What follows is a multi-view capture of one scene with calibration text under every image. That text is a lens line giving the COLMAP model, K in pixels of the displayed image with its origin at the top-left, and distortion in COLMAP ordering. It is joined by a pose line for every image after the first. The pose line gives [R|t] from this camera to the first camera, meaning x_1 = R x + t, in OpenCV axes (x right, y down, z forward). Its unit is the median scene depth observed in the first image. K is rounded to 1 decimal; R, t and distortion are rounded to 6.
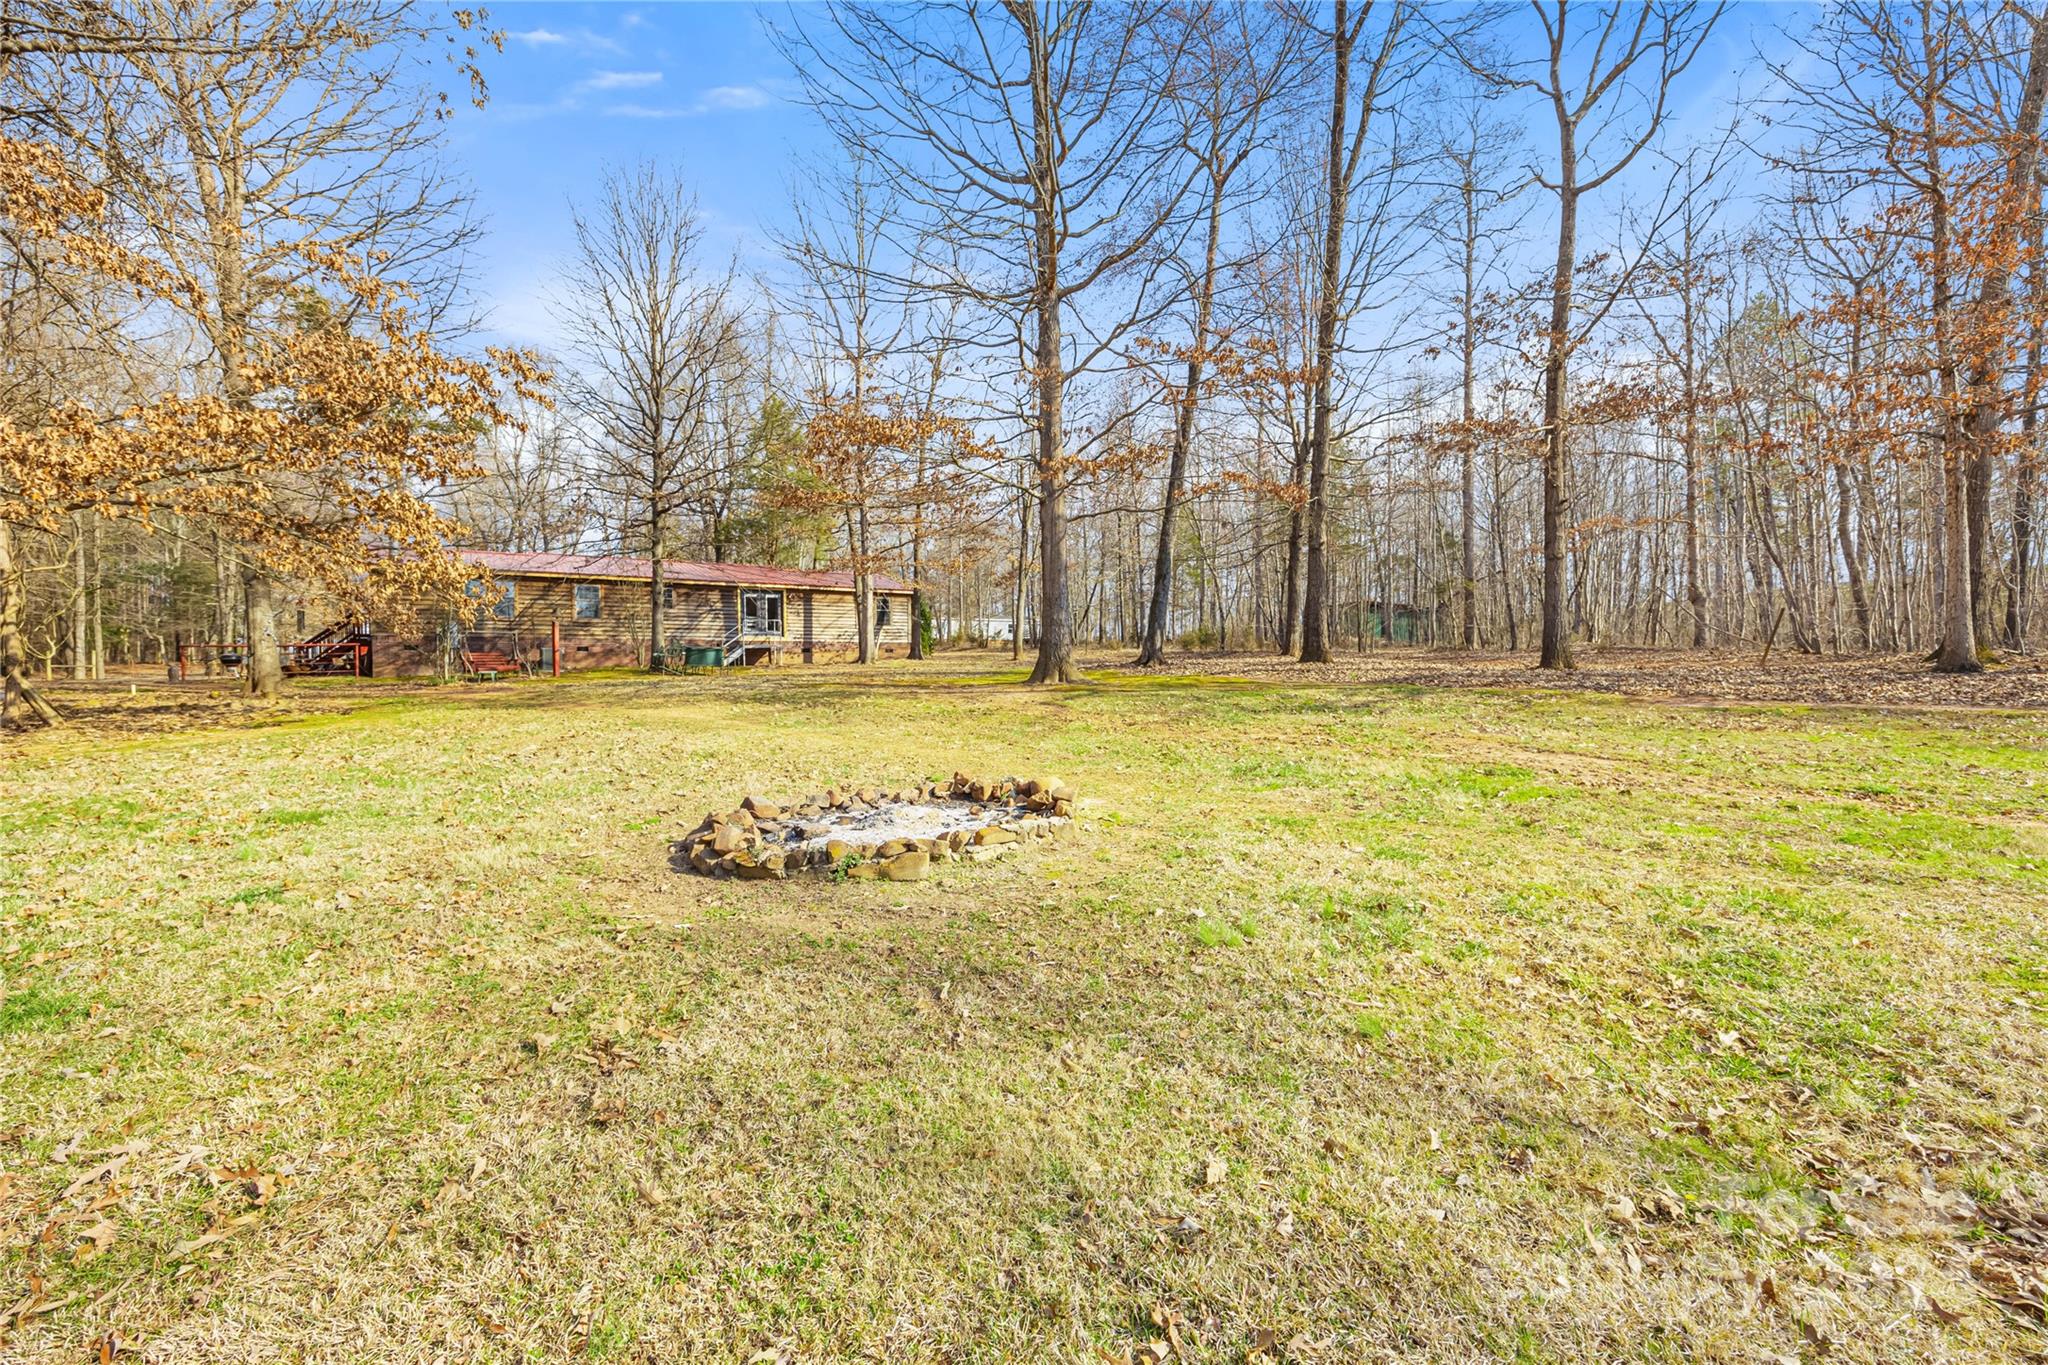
lens RADIAL K [[838.5, 0, 1033.1], [0, 838.5, 670.6], [0, 0, 1]] dist [-0.002485, -0.000579]
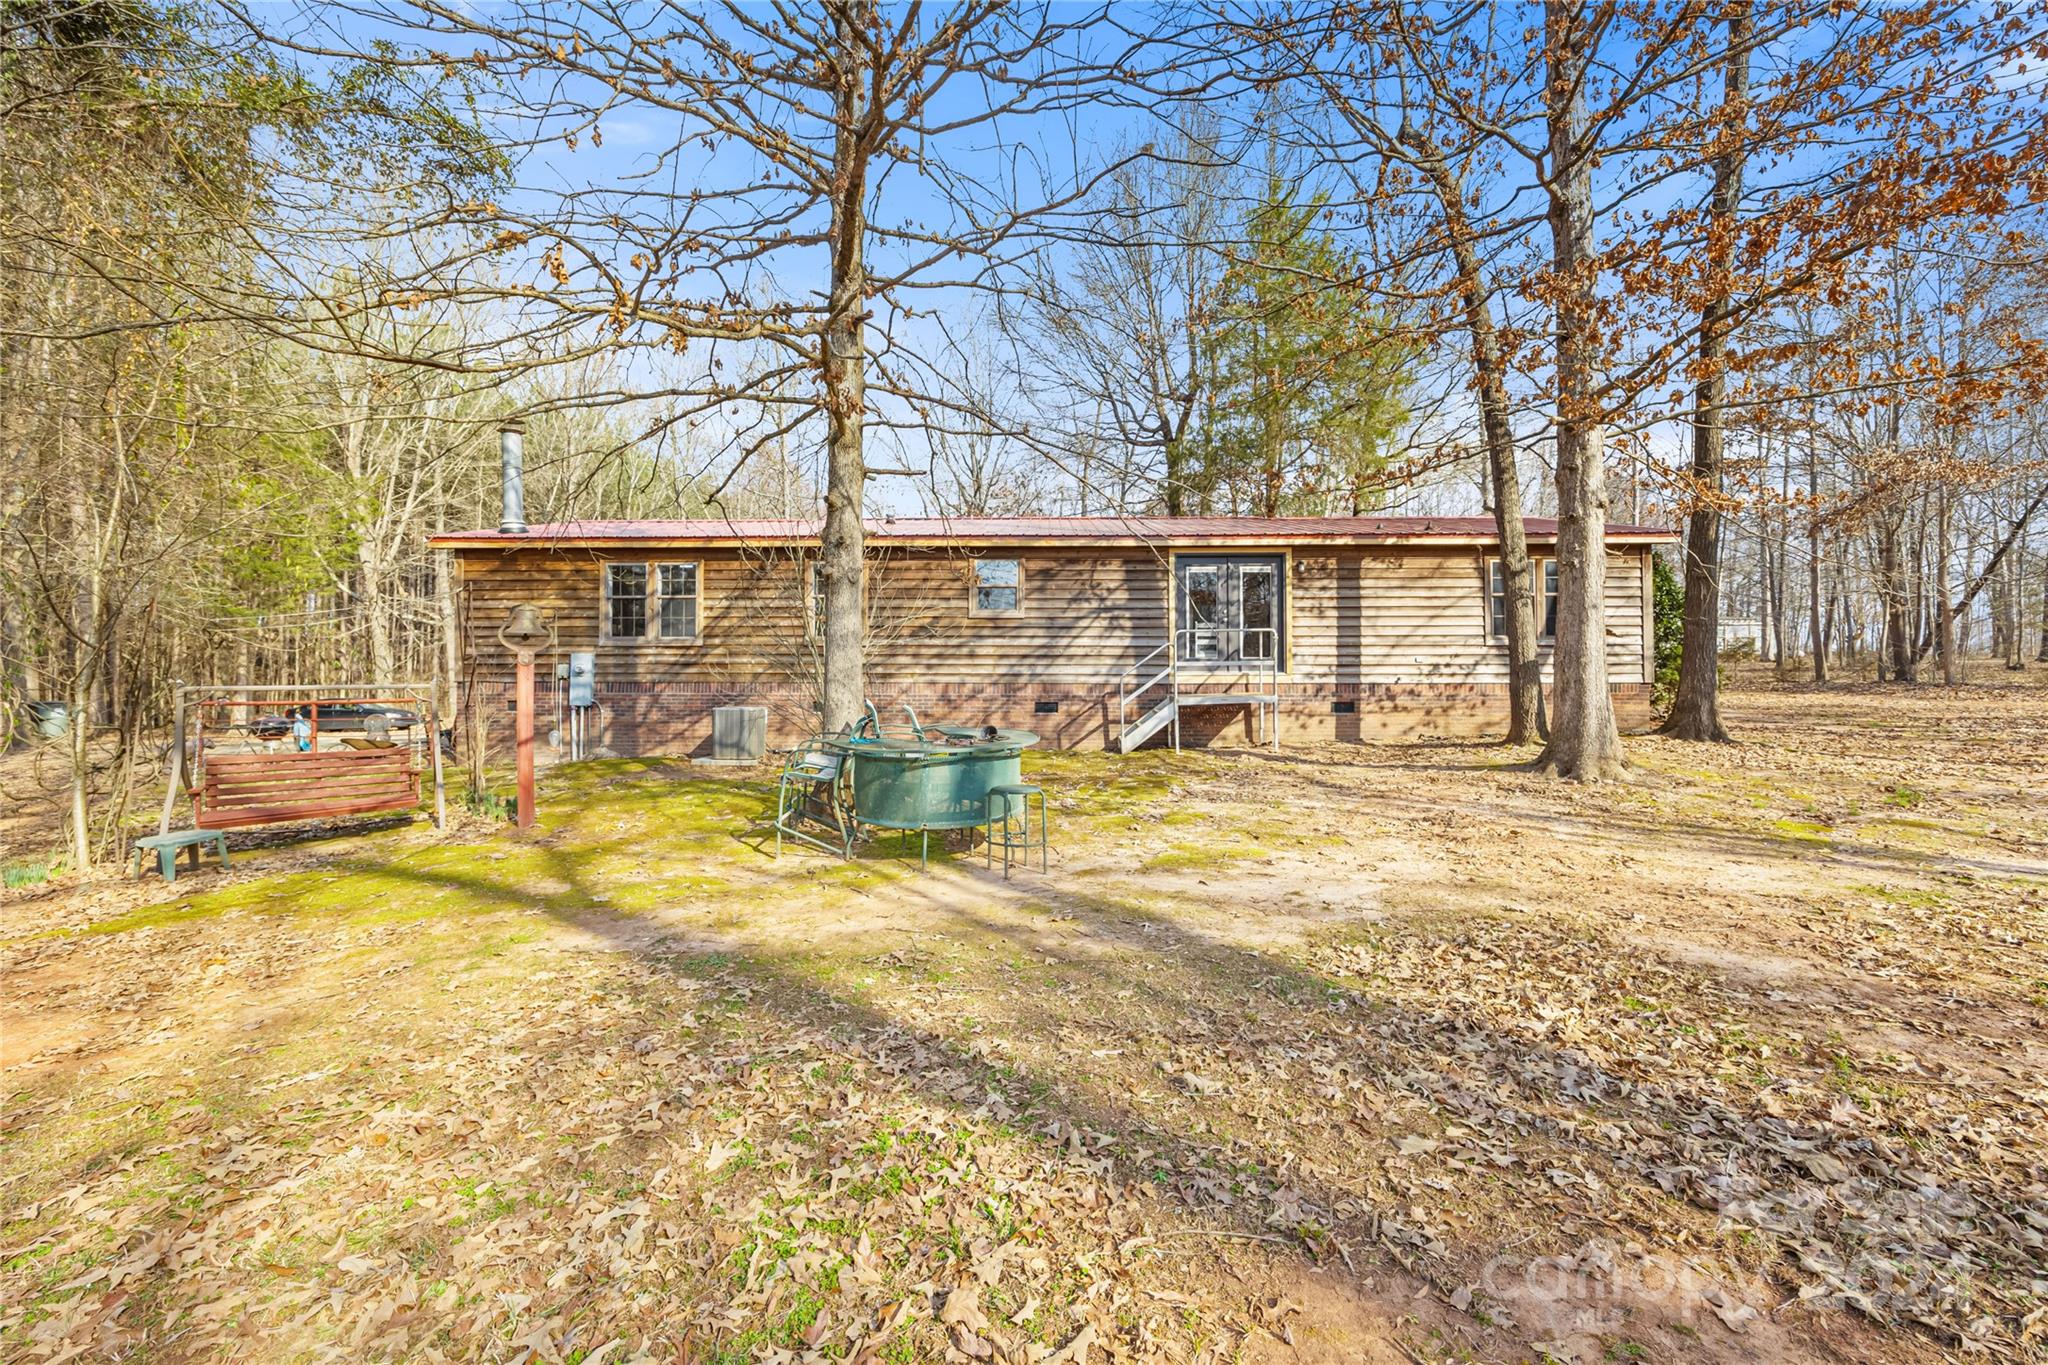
lens RADIAL K [[838.5, 0, 1033.5], [0, 838.5, 697.7], [0, 0, 1]] dist [-0.002485, -0.000579]
pose [[0.824986, -0.004911, -0.565132, -0.177312], [-0.005470, 0.999846, -0.016673, -0.021957], [0.565127, 0.016846, 0.824832, 0.625417]]
